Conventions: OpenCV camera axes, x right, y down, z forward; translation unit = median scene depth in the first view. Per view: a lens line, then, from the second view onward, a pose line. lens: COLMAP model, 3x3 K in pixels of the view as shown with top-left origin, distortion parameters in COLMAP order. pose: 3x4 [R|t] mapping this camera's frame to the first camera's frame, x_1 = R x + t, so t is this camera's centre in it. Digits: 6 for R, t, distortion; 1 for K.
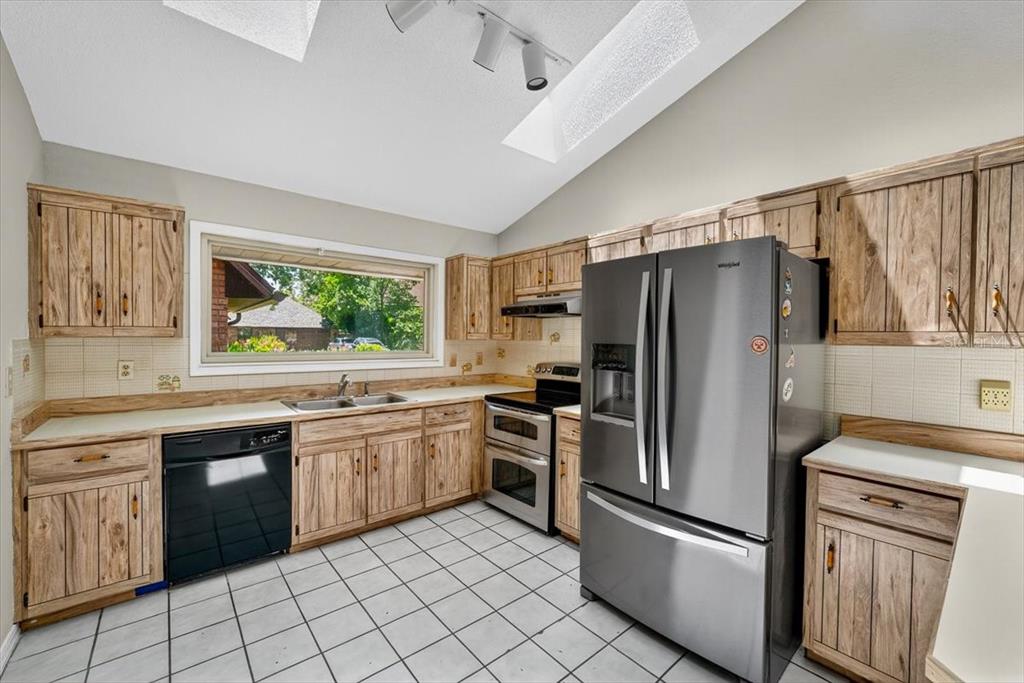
lens RADIAL K [[414.8, 0, 511.3], [0, 414.8, 341.2], [0, 0, 1]] dist [-0.008740, 0.002157]
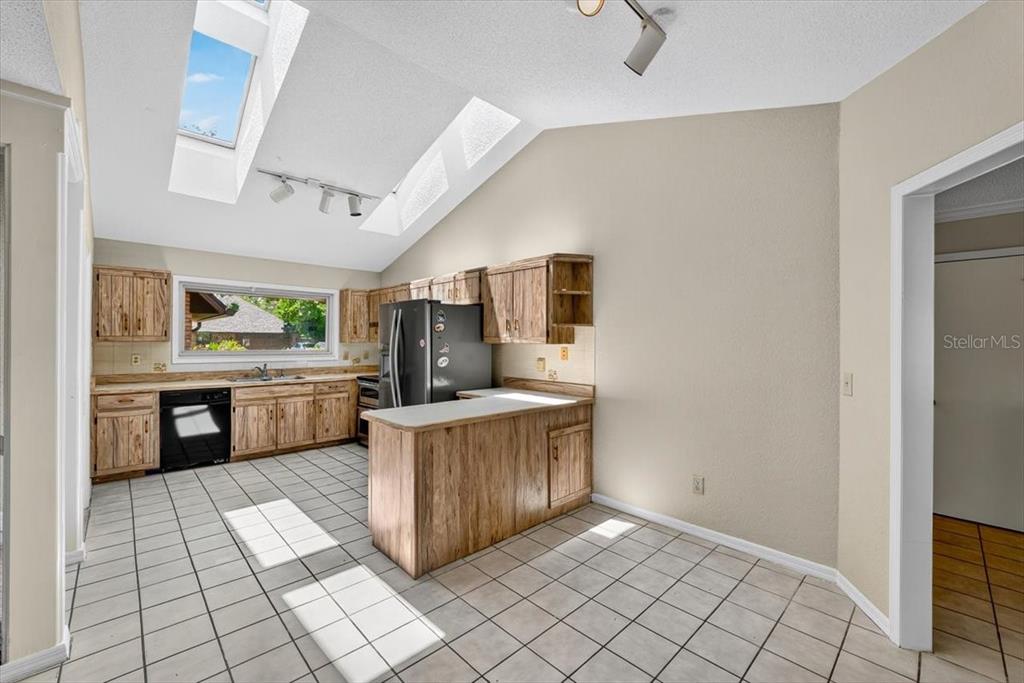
lens RADIAL K [[424.5, 0, 516.2], [0, 424.5, 337.4], [0, 0, 1]] dist [-0.009831, -0.001049]
pose [[0.998047, -0.005124, 0.062255, 0.600591], [0.006231, 0.999826, -0.017603, 0.014550], [-0.062154, 0.017956, 0.997905, -0.926123]]
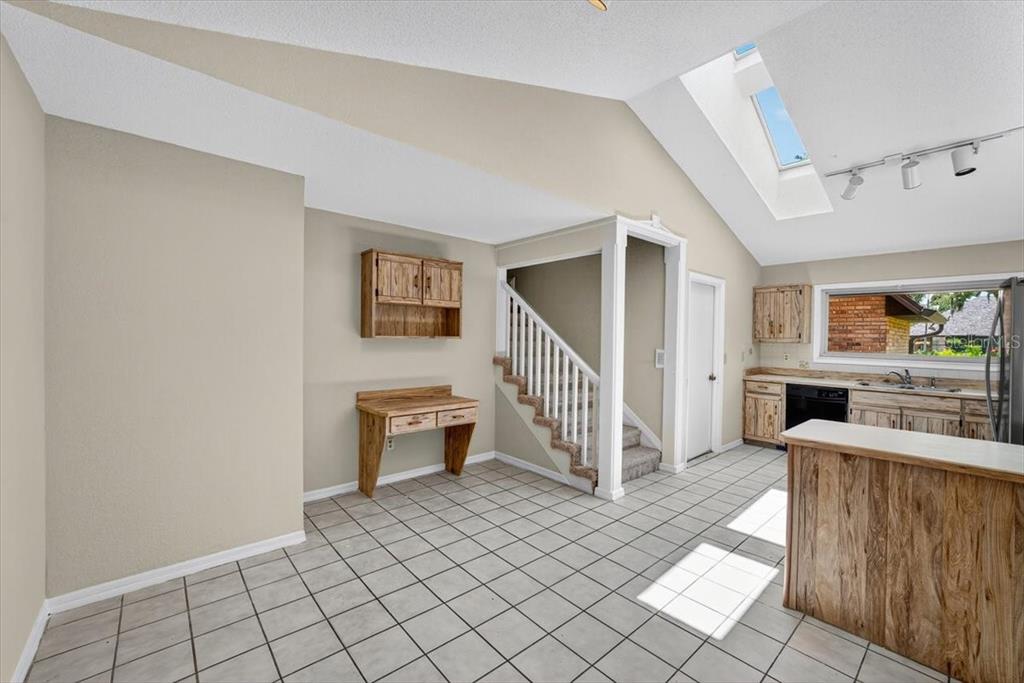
lens RADIAL K [[414.8, 0, 513.3], [0, 414.8, 337.9], [0, 0, 1]] dist [-0.008740, 0.002157]
pose [[0.011615, -0.007715, -0.999903, 1.281835], [-0.024813, 0.999660, -0.008002, 0.018594], [0.999625, 0.024904, 0.011420, -0.513365]]
